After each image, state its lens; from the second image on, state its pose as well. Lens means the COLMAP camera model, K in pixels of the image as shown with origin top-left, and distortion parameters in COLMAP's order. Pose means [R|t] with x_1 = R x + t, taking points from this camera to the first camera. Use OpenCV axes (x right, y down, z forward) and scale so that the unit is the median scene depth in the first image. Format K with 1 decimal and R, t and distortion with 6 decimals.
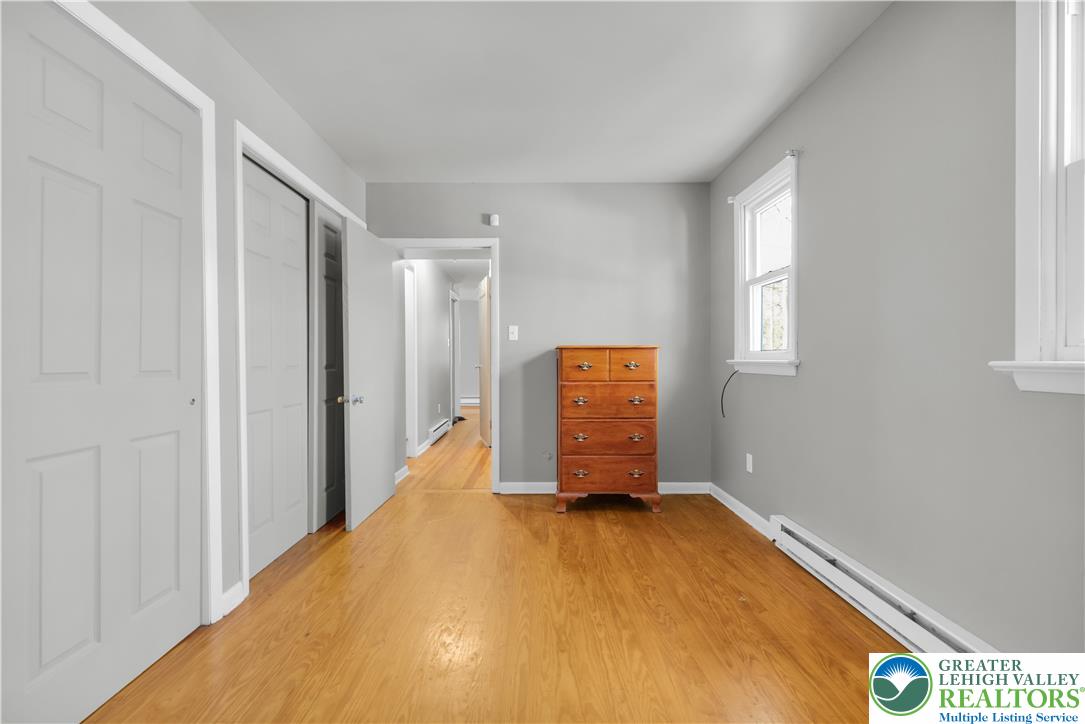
lens RADIAL K [[468.1, 0, 539.3], [0, 468.1, 361.7], [0, 0, 1]] dist [-0.001945, -0.000410]
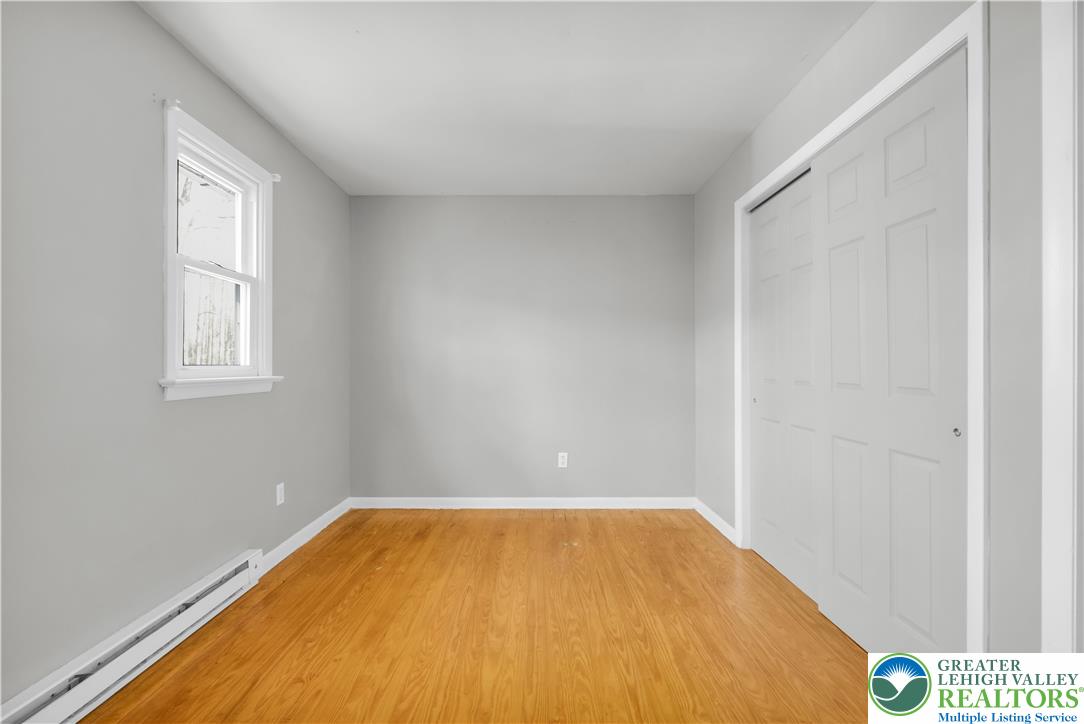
lens RADIAL K [[467.7, 0, 543.0], [0, 467.7, 363.7], [0, 0, 1]] dist [-0.001945, -0.000410]
pose [[-0.999980, 0.006040, 0.001902, -0.067698], [0.006035, 0.999979, -0.002463, -0.033180], [-0.001917, -0.002451, -0.999995, 1.971328]]
